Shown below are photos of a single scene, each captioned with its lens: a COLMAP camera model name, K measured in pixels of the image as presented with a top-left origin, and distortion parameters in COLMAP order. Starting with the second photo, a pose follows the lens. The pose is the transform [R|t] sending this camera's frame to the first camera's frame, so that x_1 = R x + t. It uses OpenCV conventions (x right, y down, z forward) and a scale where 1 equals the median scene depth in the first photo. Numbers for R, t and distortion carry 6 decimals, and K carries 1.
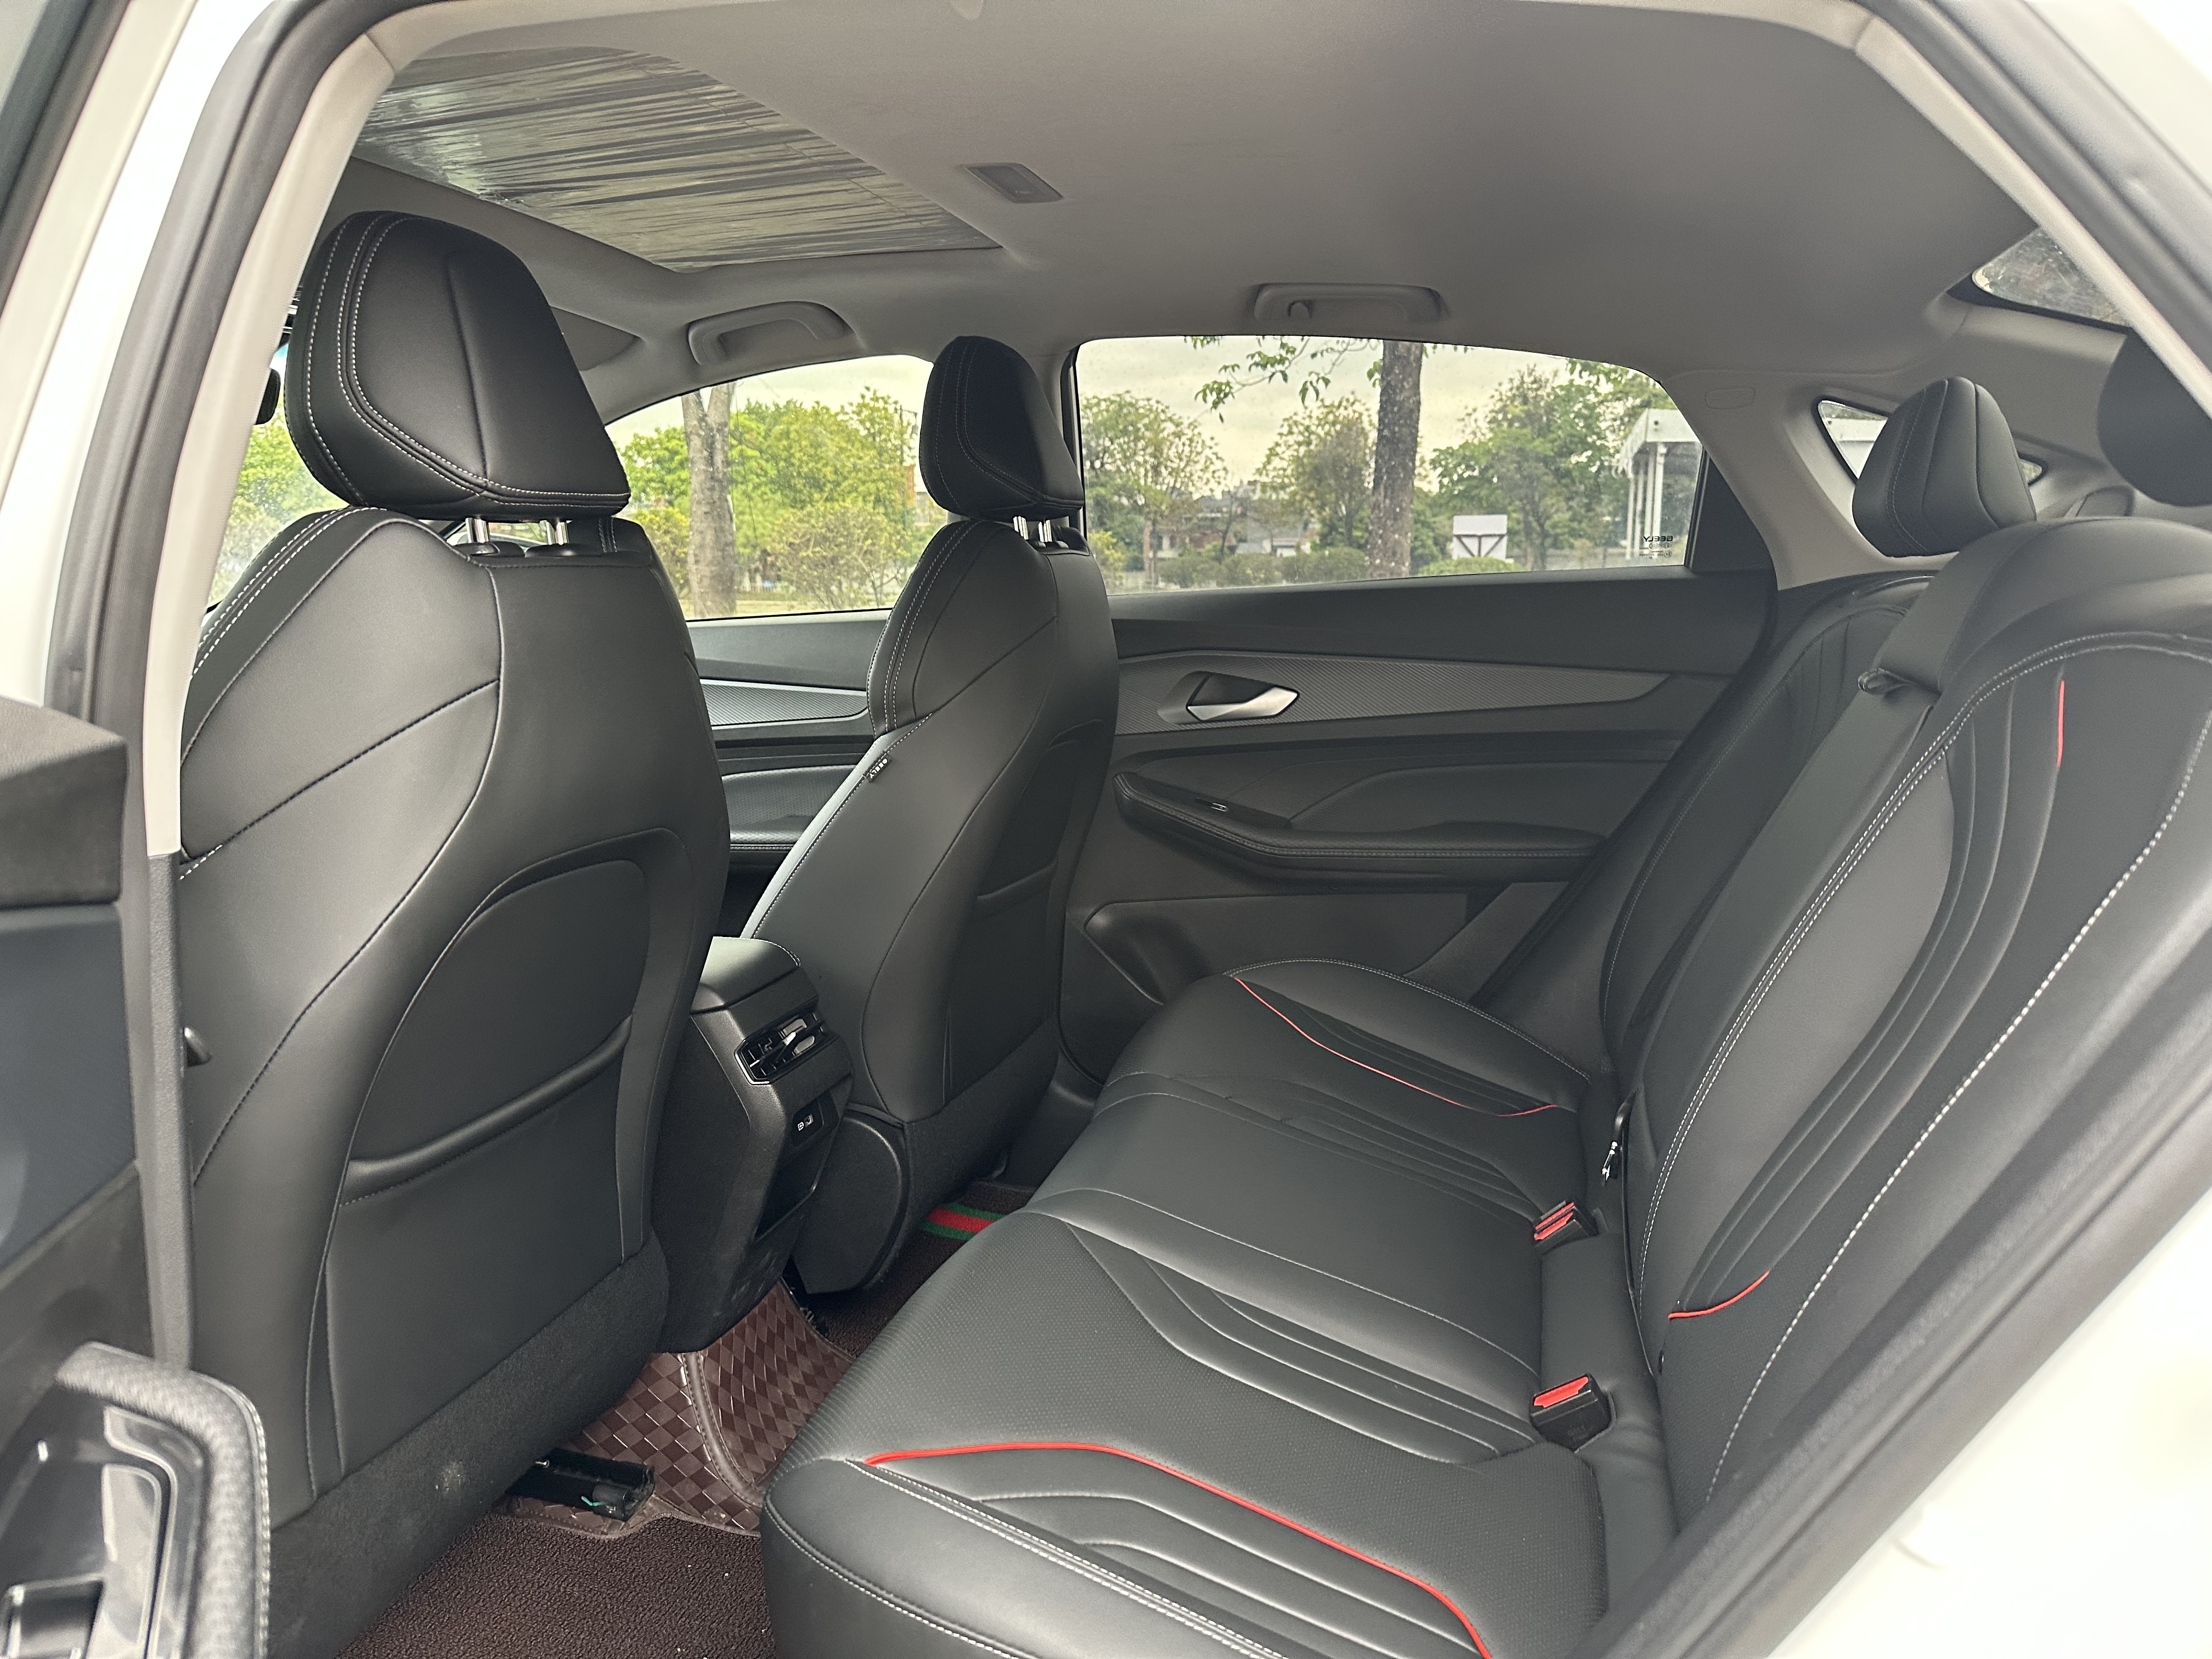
lens RADIAL K [[1542.1, 0, 1100.0], [0, 1542.1, 833.7], [0, 0, 1]] dist [-0.002988, -0.012734]
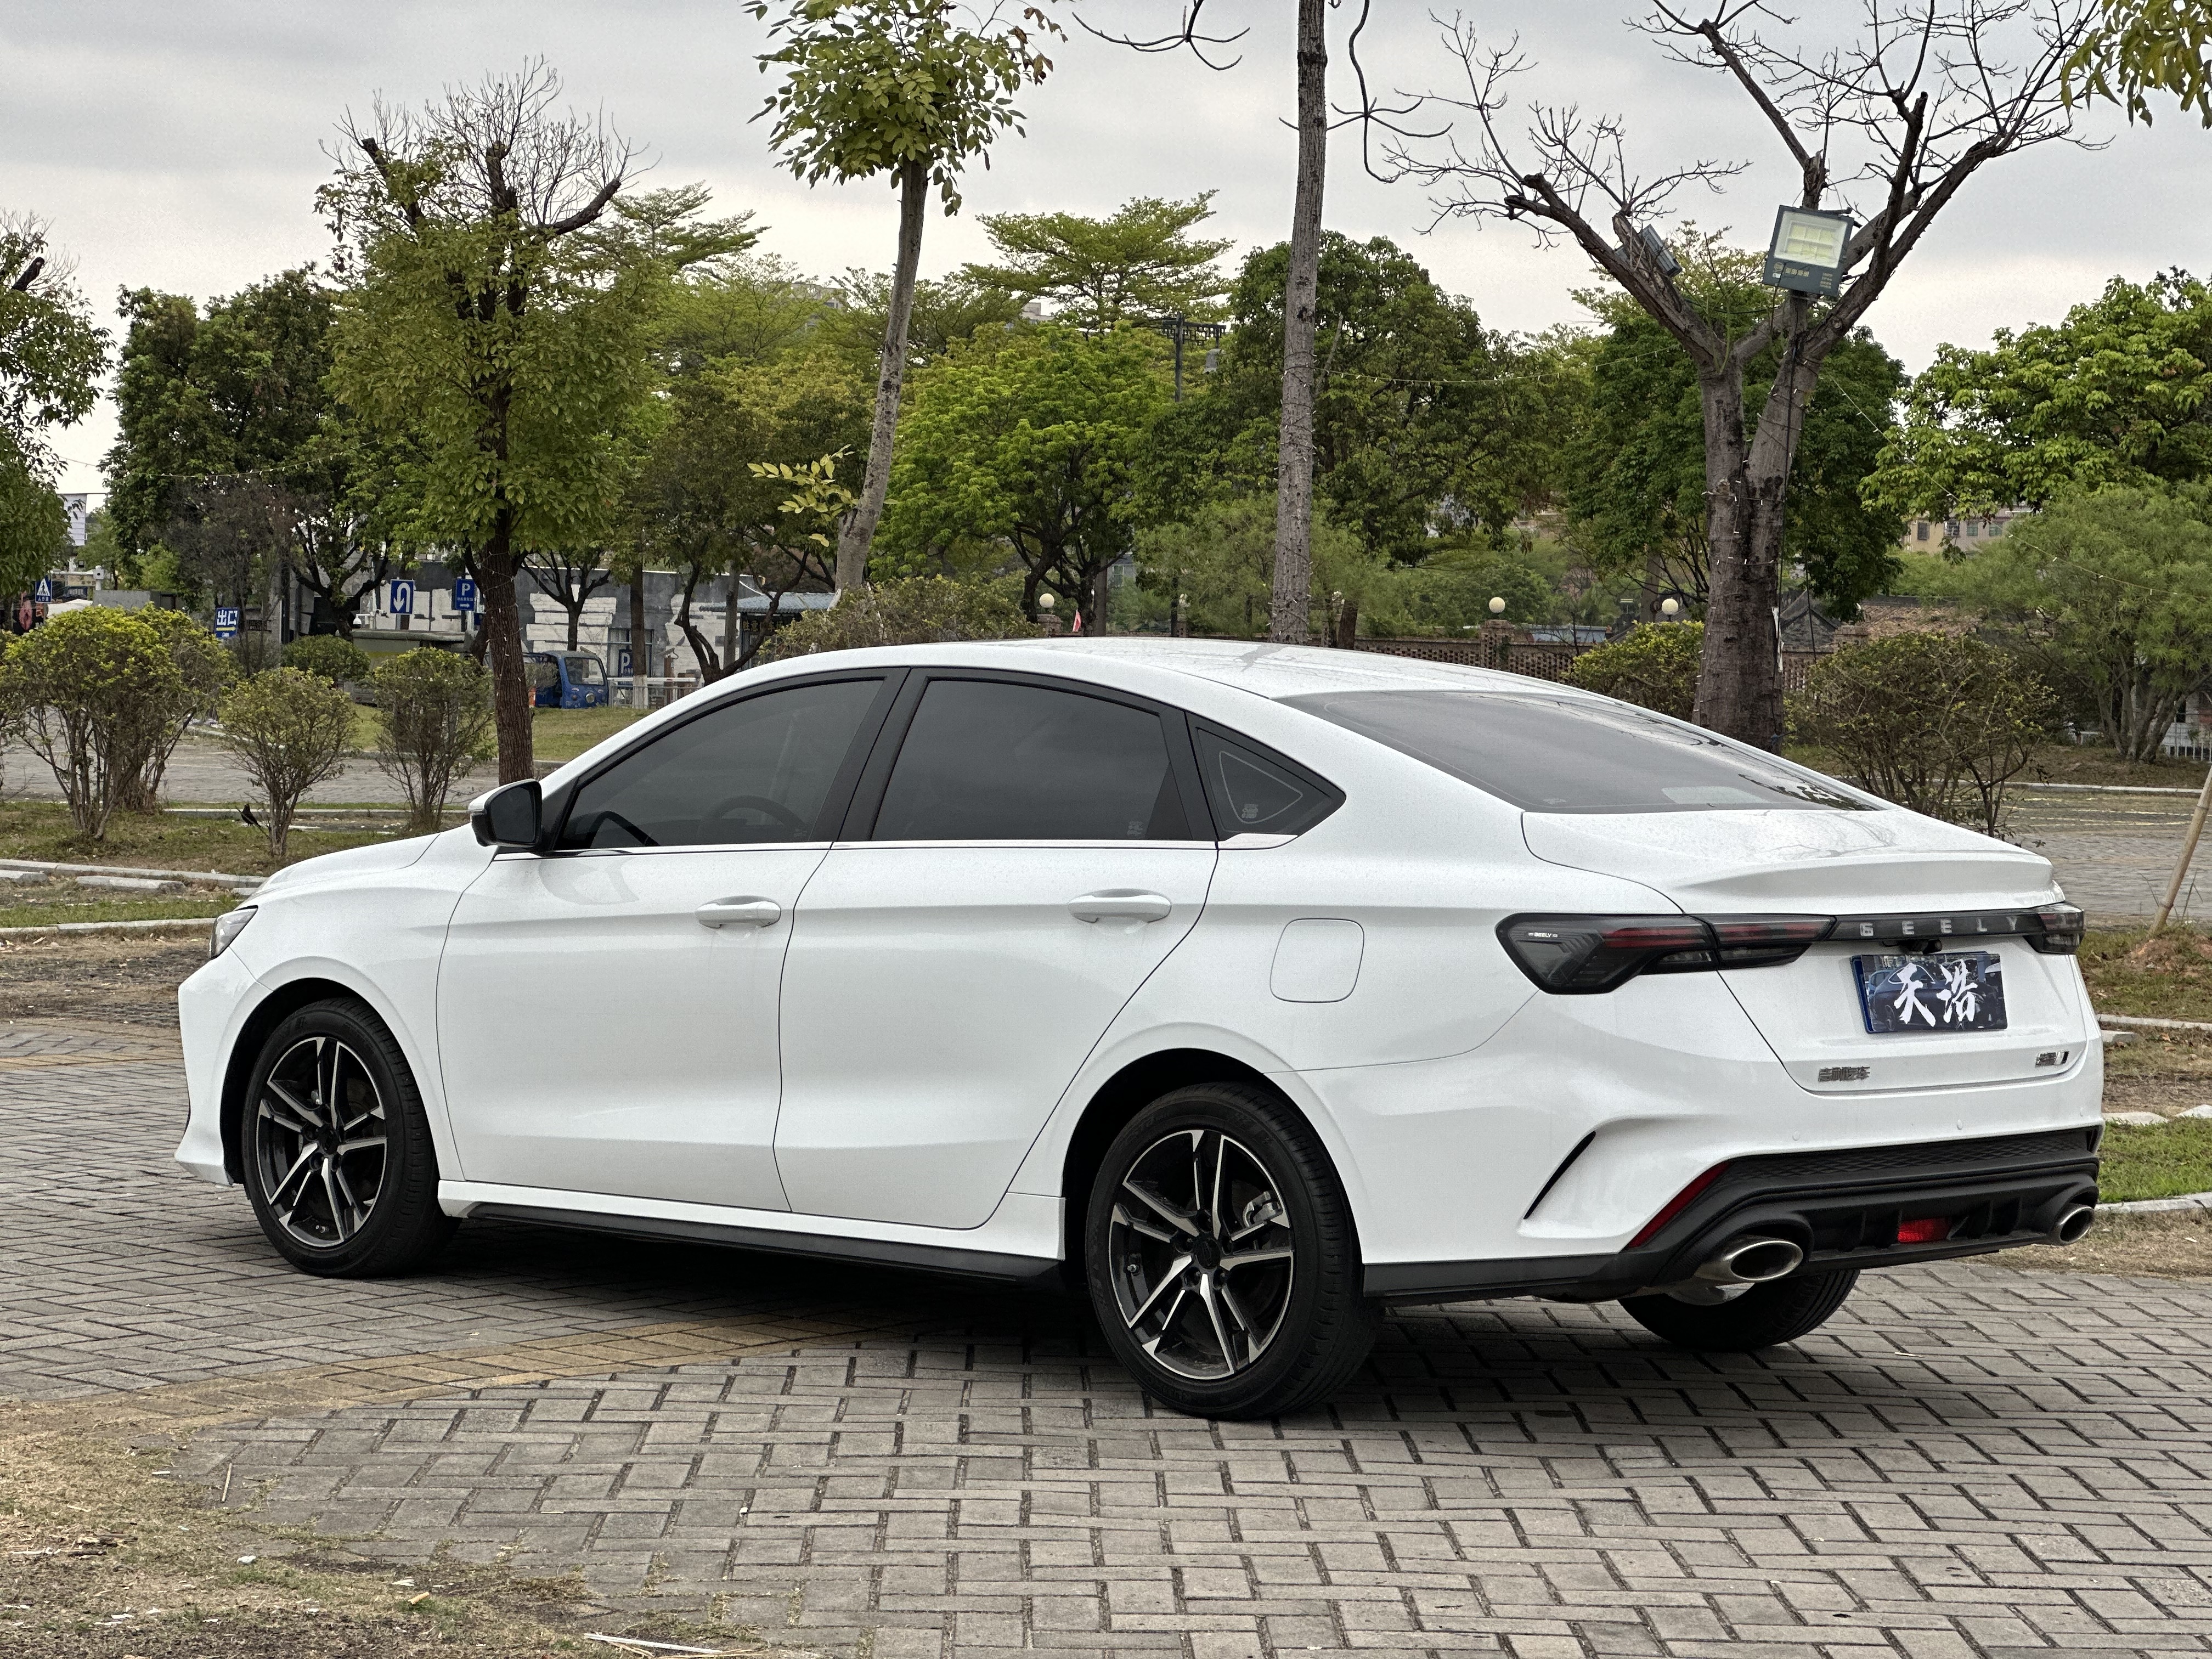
lens RADIAL K [[5028.1, 0, 1105.8], [0, 5028.1, 829.1], [0, 0, 1]] dist [0.111992, 0.000000]
pose [[0.883968, 0.037422, -0.466047, 0.105388], [-0.101404, 0.988410, -0.112972, 0.022678], [0.456418, 0.147122, 0.877518, -0.181077]]
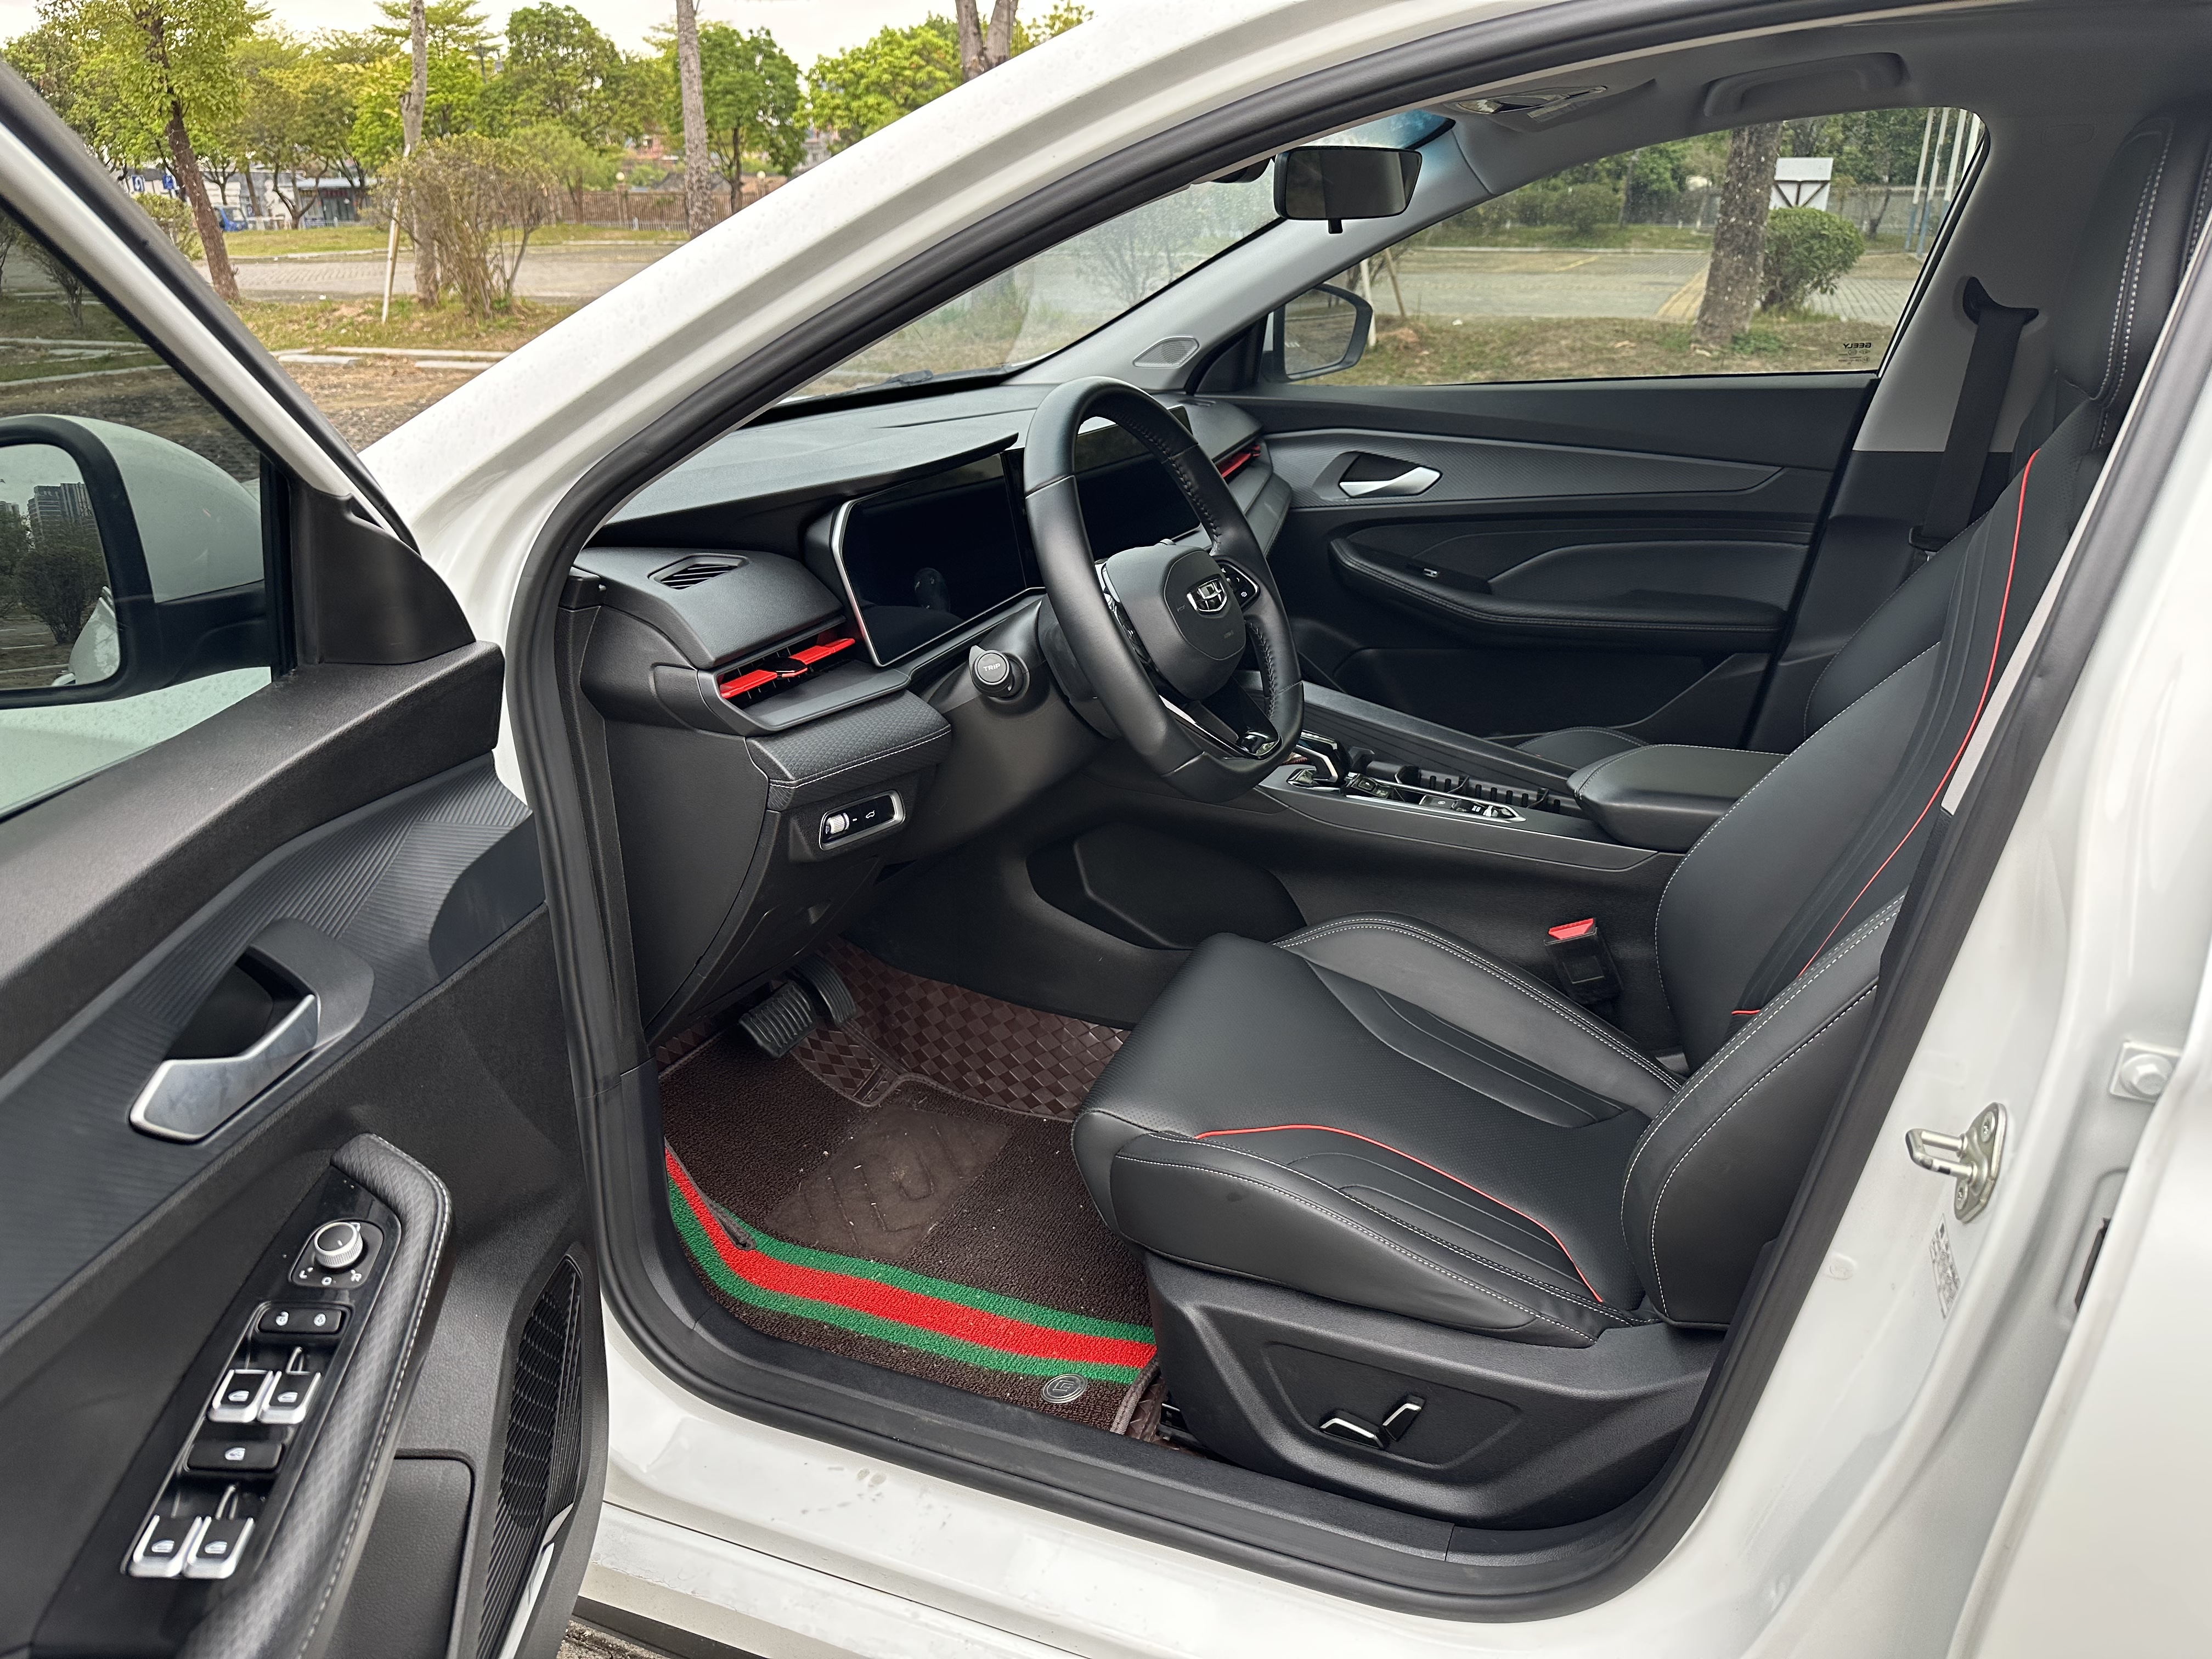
lens RADIAL K [[1542.1, 0, 1103.2], [0, 1542.1, 841.7], [0, 0, 1]] dist [-0.002988, -0.012734]
pose [[0.994742, 0.039374, -0.094543, -0.021270], [-0.017361, 0.974612, 0.223228, -0.003326], [0.100932, -0.220413, 0.970171, -0.001774]]
